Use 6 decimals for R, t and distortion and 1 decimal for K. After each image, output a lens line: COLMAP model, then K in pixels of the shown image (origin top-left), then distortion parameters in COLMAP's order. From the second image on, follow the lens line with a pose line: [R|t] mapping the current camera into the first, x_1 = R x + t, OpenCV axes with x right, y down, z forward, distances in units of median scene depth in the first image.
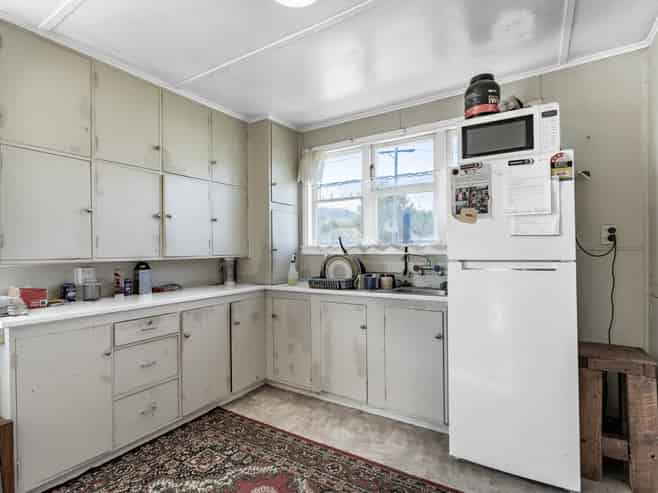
lens RADIAL K [[337.3, 0, 323.9], [0, 337.3, 251.4], [0, 0, 1]] dist [-0.000902, 0.000841]
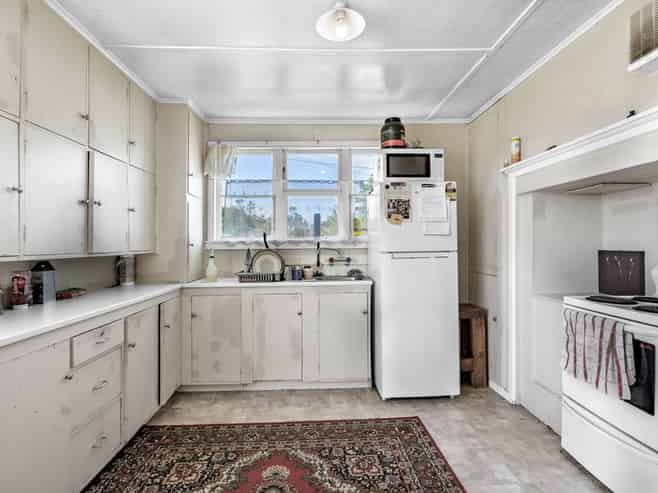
lens RADIAL K [[338.3, 0, 329.0], [0, 338.3, 246.5], [0, 0, 1]] dist [-0.001177, 0.000474]
pose [[0.824203, -0.002206, 0.566290, -0.436475], [0.005207, 0.999980, -0.003684, 0.005847], [-0.566270, 0.005985, 0.824198, 0.011233]]
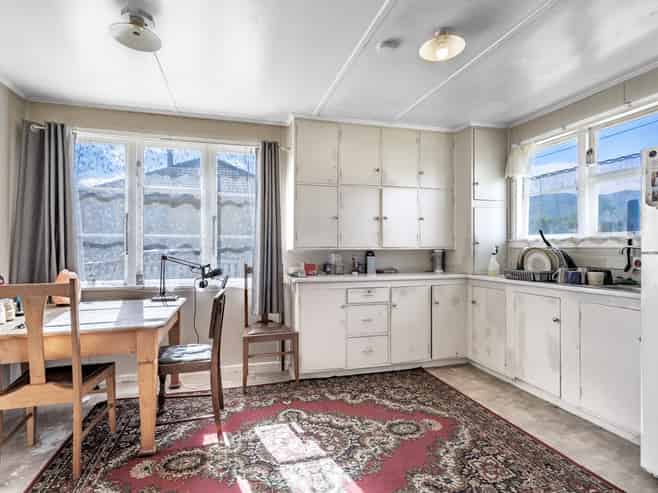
lens RADIAL K [[337.3, 0, 323.9], [0, 337.3, 251.4], [0, 0, 1]] dist [-0.000902, 0.000841]
pose [[0.748034, 0.016226, -0.663462, 0.257214], [-0.009207, 0.999859, 0.014072, 0.014531], [0.663597, -0.004418, 0.748077, -0.189840]]
